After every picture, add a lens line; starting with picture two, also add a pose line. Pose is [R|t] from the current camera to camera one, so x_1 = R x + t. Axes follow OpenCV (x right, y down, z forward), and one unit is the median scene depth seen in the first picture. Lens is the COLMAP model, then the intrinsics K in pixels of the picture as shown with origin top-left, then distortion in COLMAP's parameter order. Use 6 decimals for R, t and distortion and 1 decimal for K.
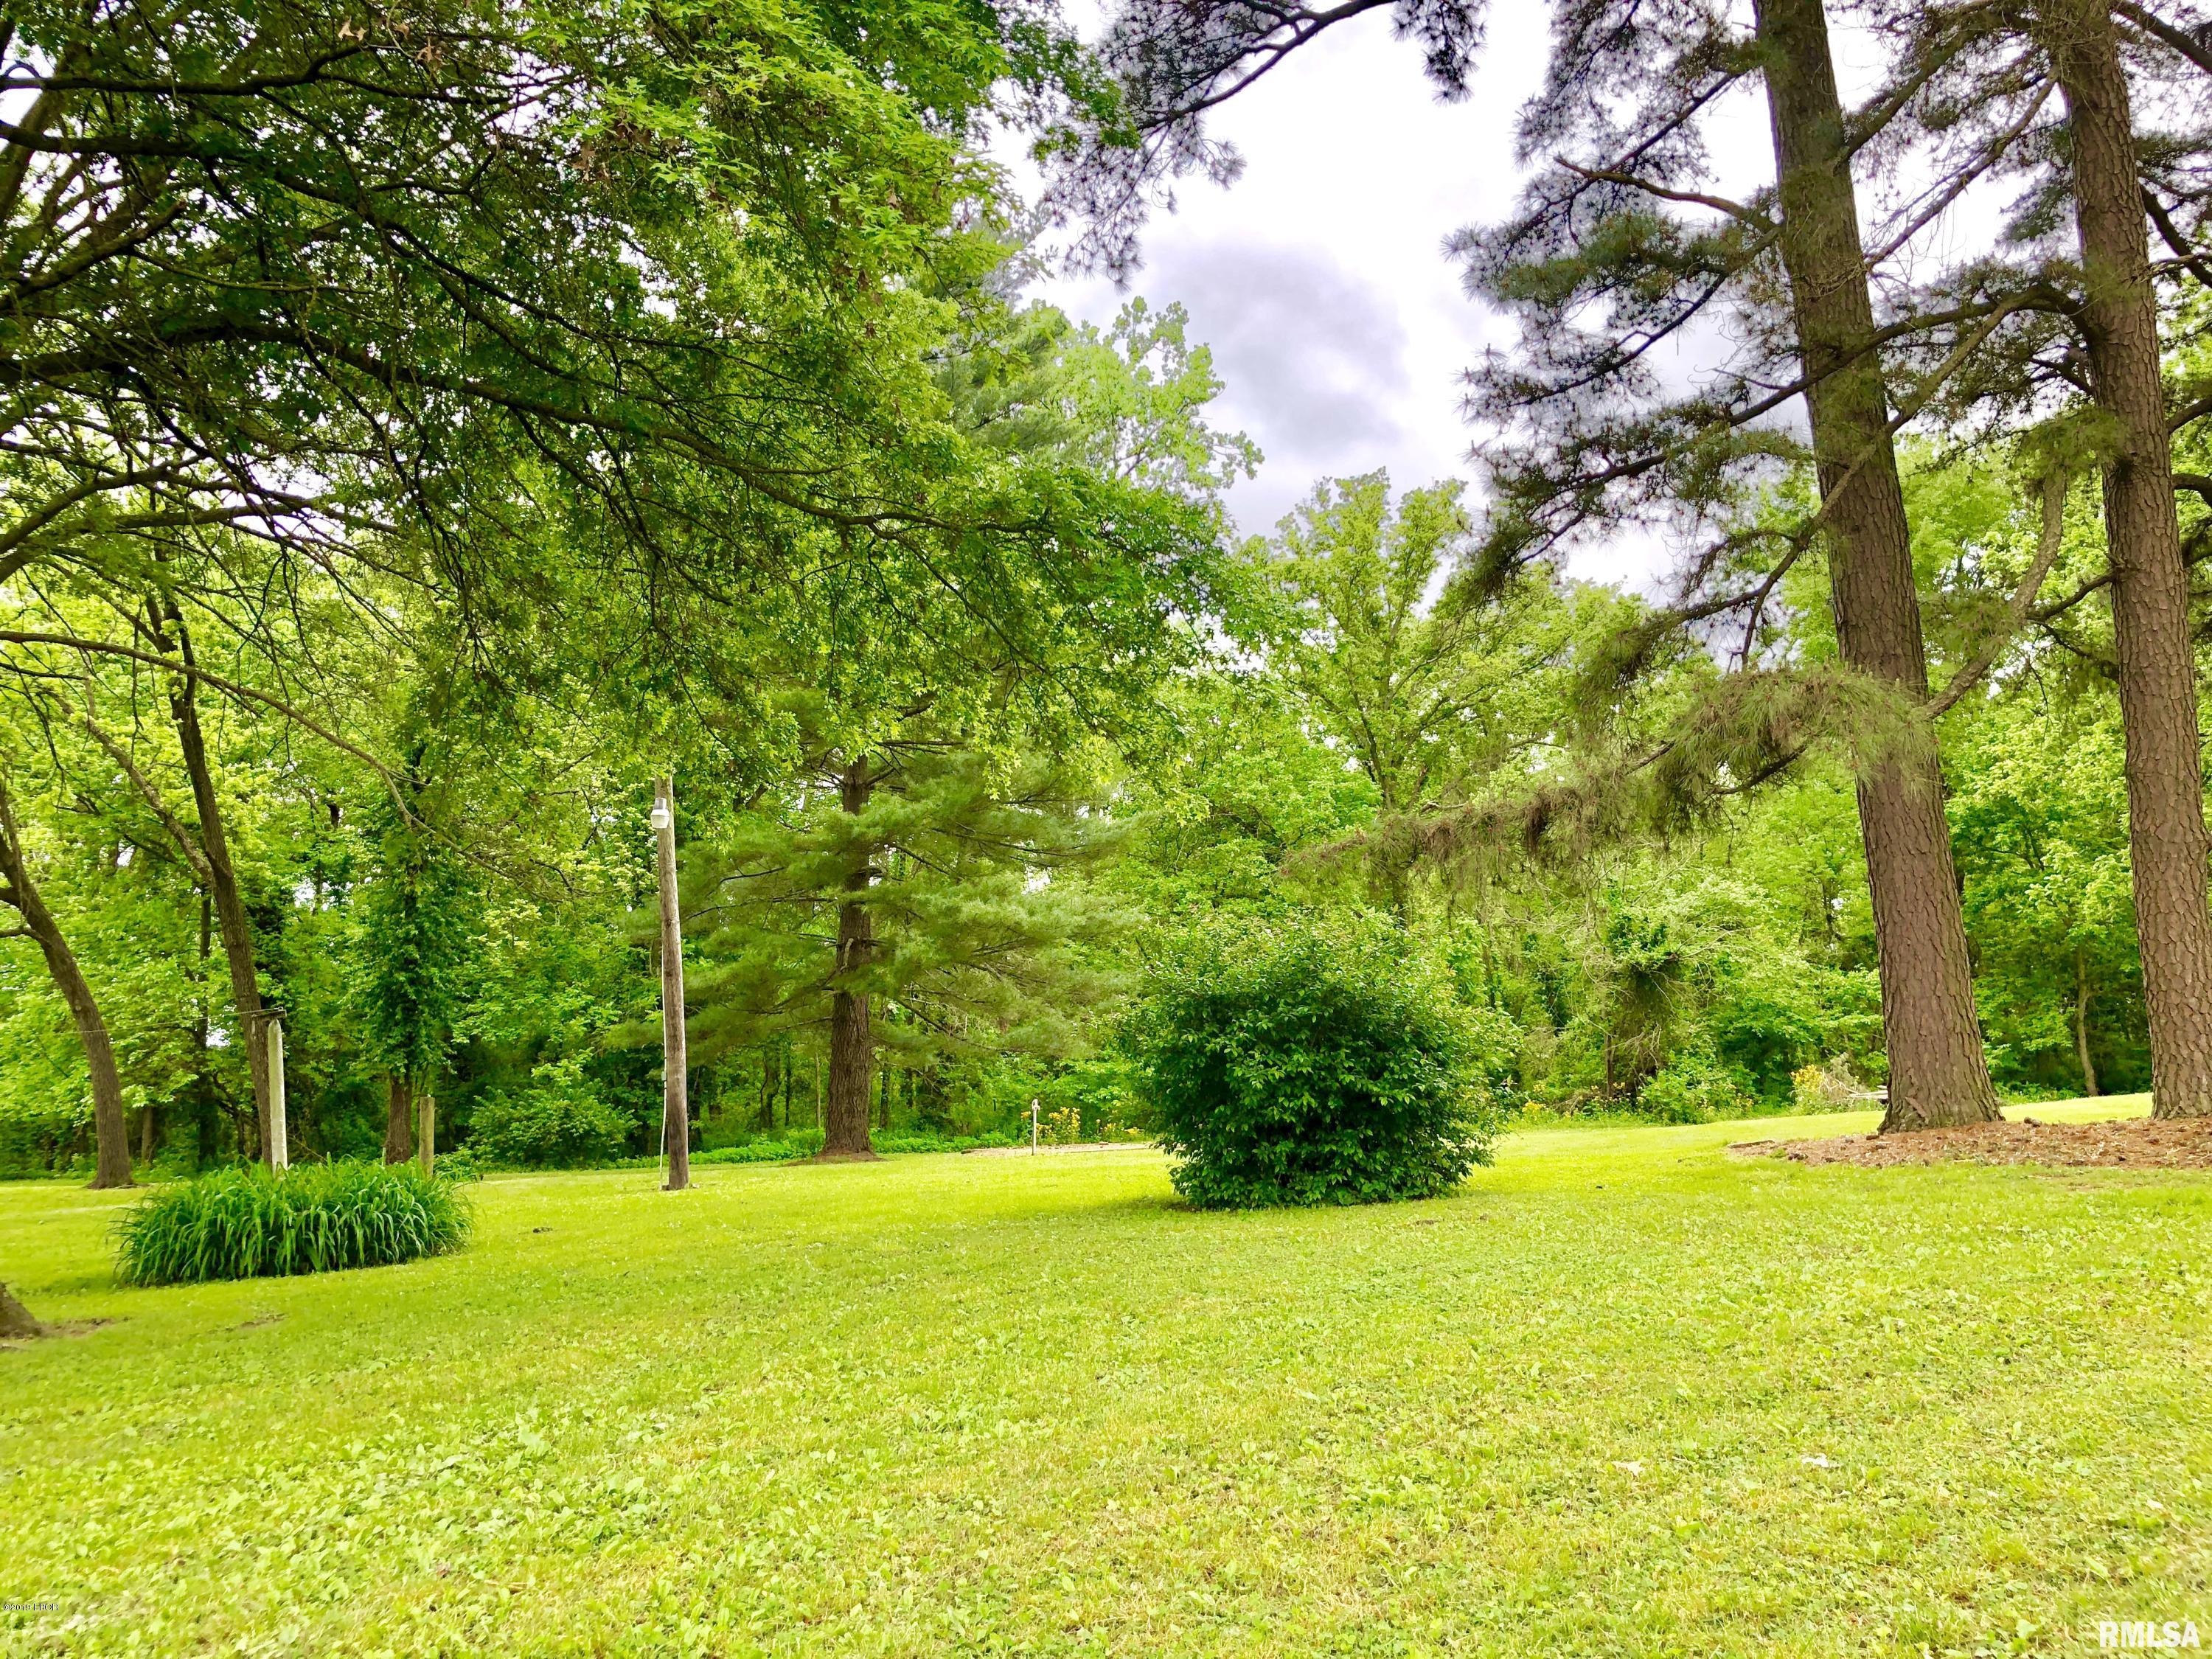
lens RADIAL K [[1864.8, 0, 1062.3], [0, 1864.8, 807.9], [0, 0, 1]] dist [0.031573, -0.038693]
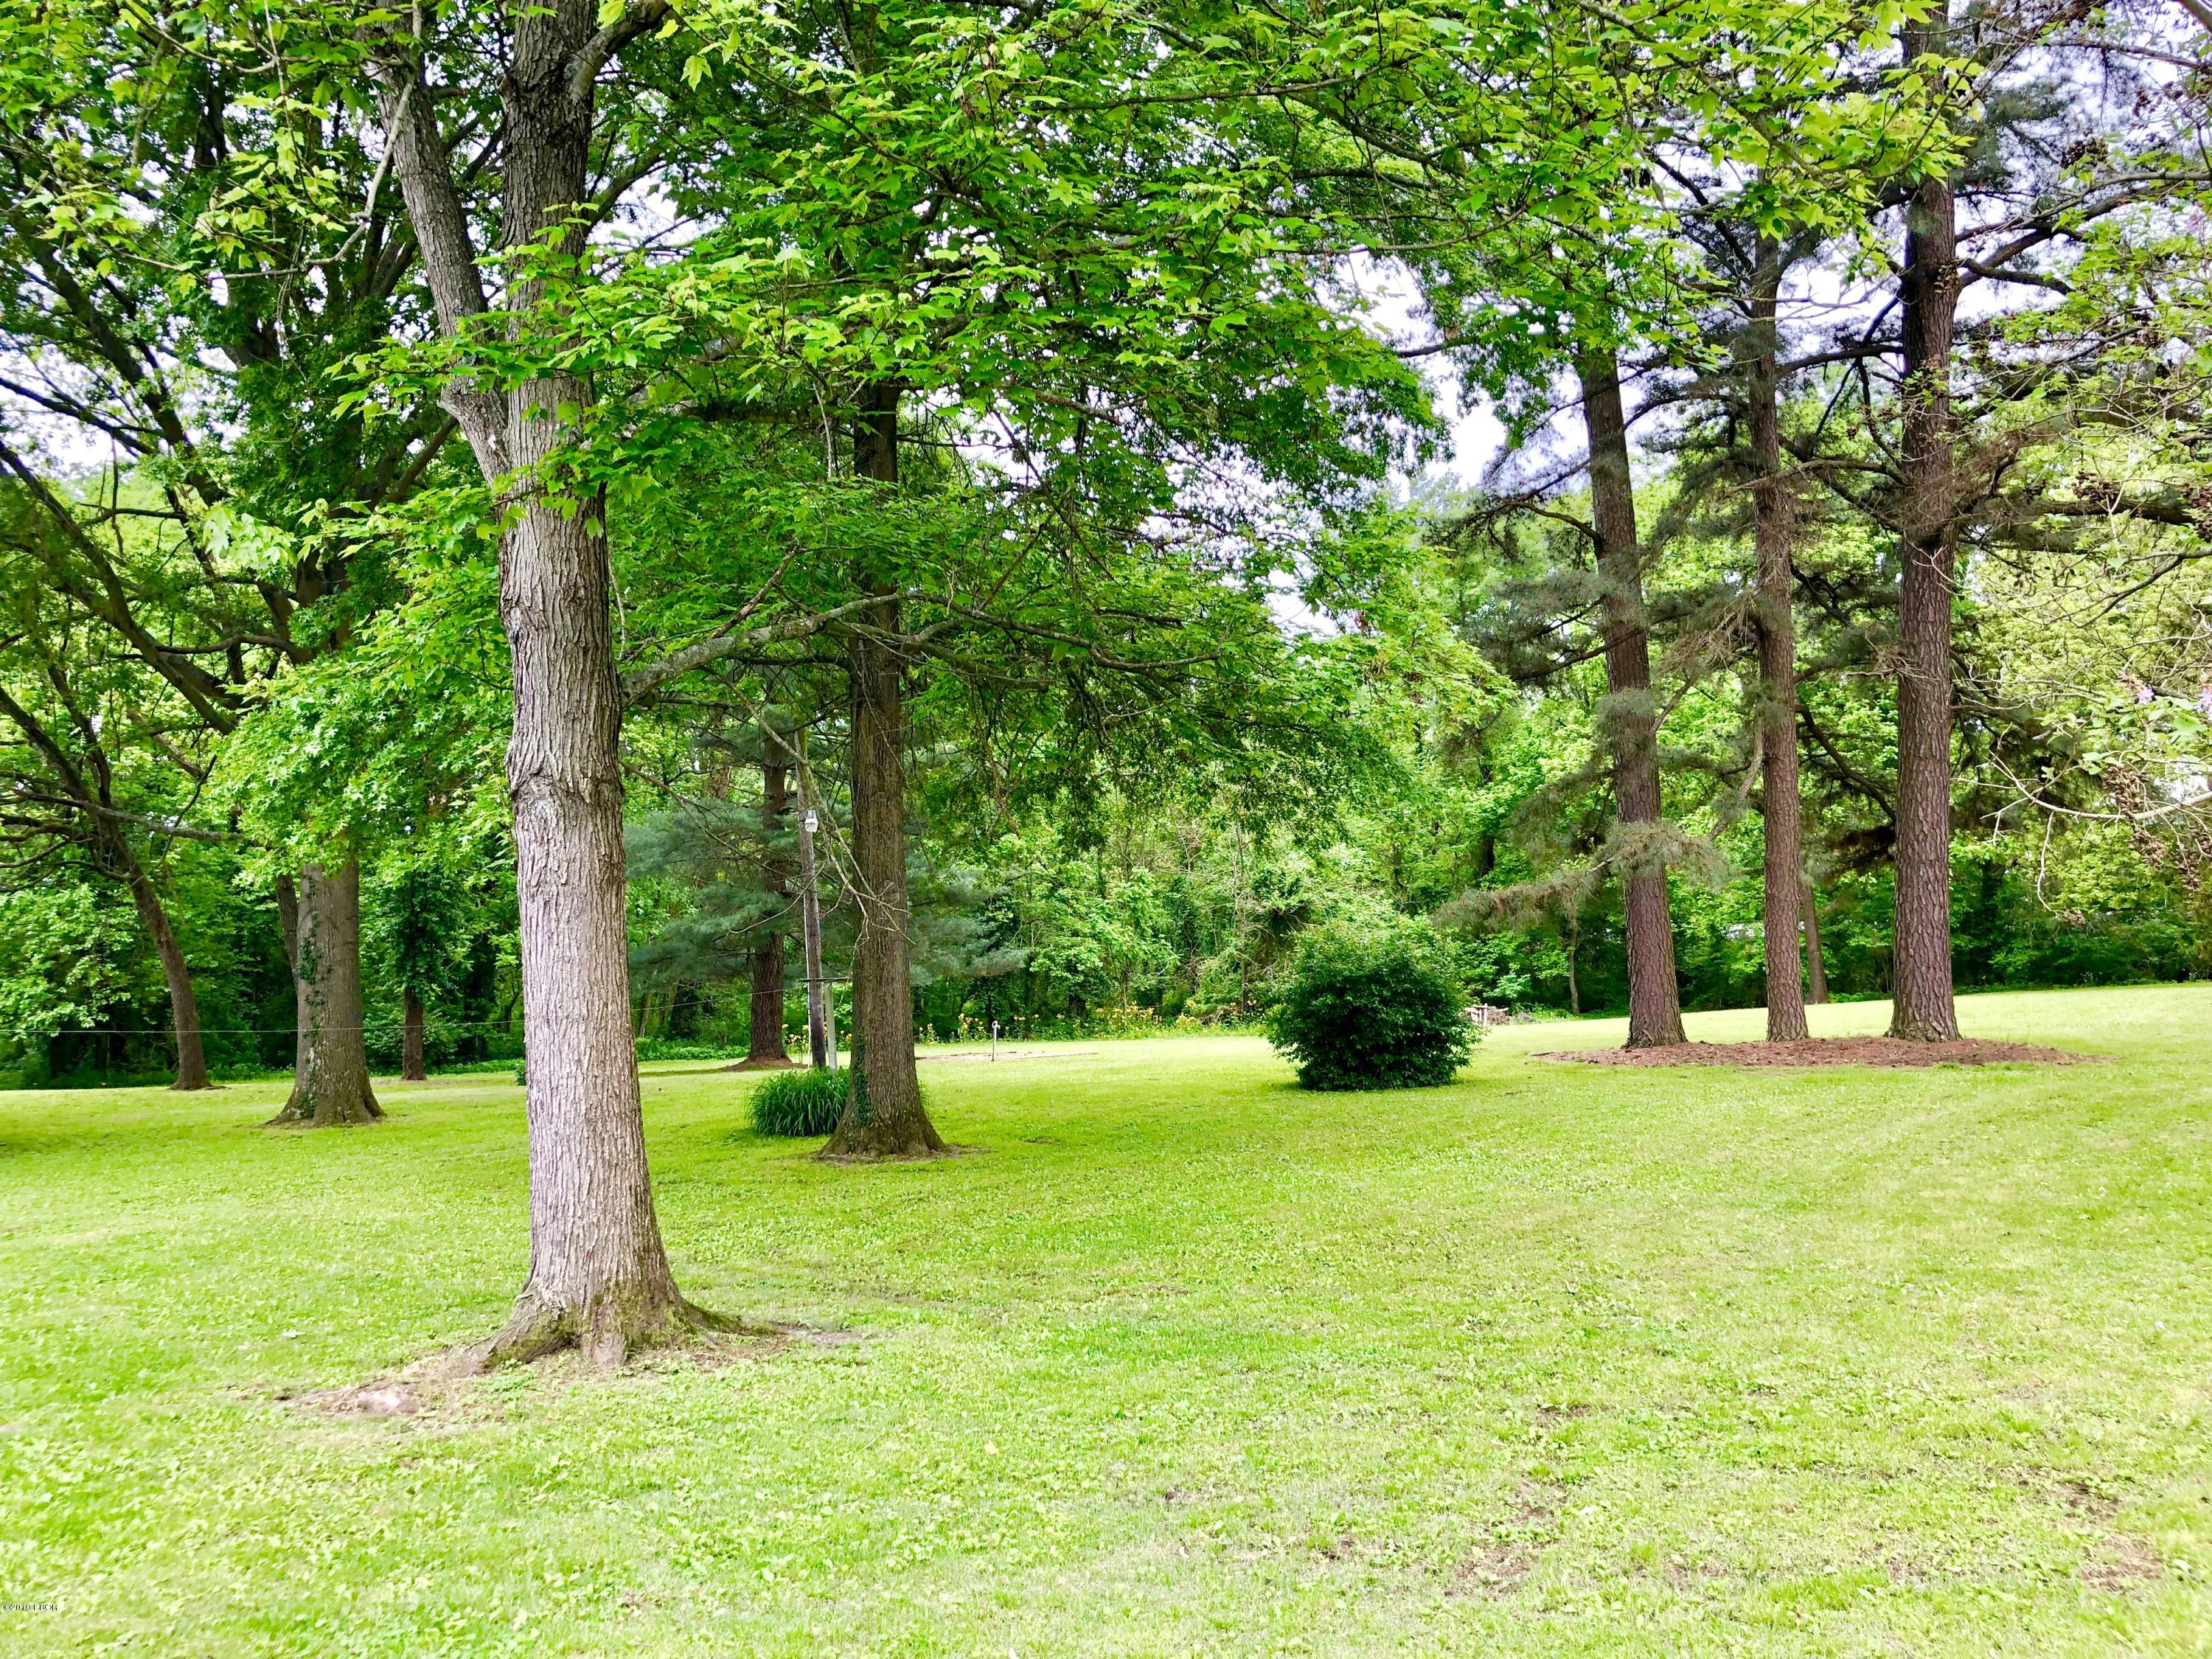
lens RADIAL K [[1864.8, 0, 1084.2], [0, 1864.8, 813.4], [0, 0, 1]] dist [0.031573, -0.038693]
pose [[0.959710, 0.034886, 0.278817, -0.564983], [-0.049736, 0.997686, 0.046363, -0.109114], [-0.276554, -0.058362, 0.959224, -0.568123]]
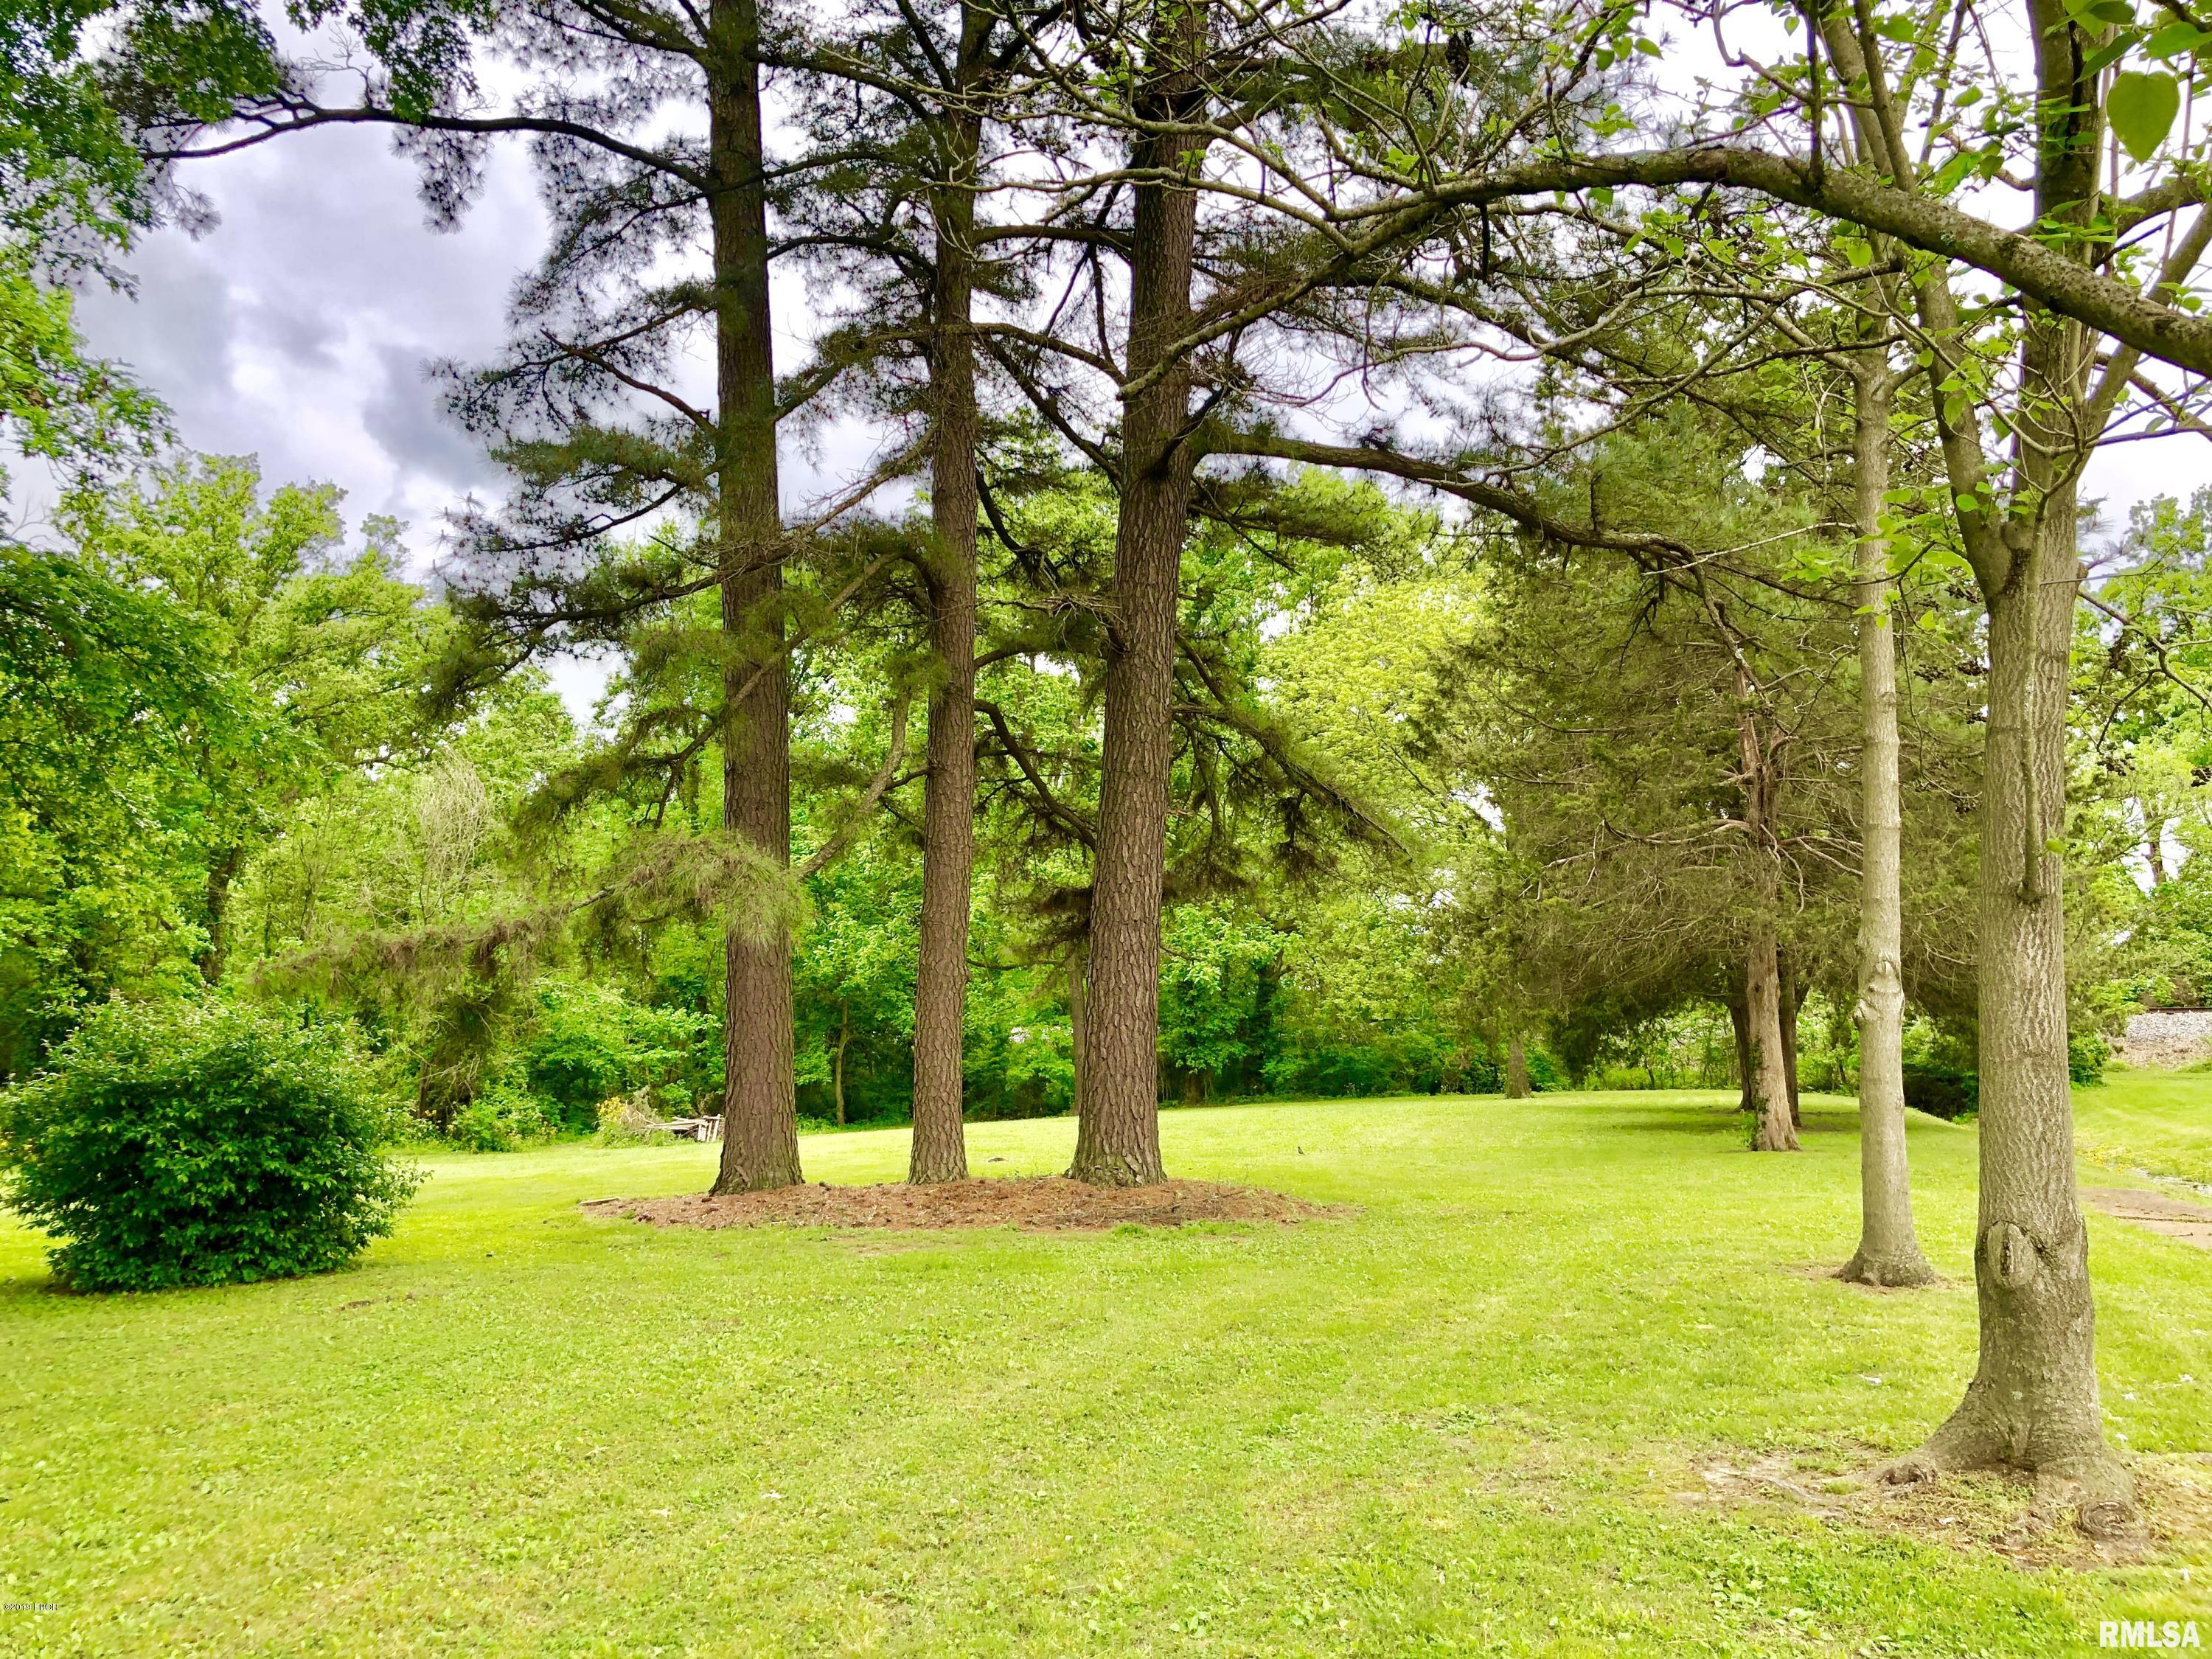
lens RADIAL K [[1864.8, 0, 1130.9], [0, 1864.8, 797.7], [0, 0, 1]] dist [0.031573, -0.038693]
pose [[0.793128, 0.111539, 0.598754, -0.095871], [-0.105378, 0.993392, -0.045466, -0.052416], [-0.599869, -0.027035, 0.799641, -0.117153]]
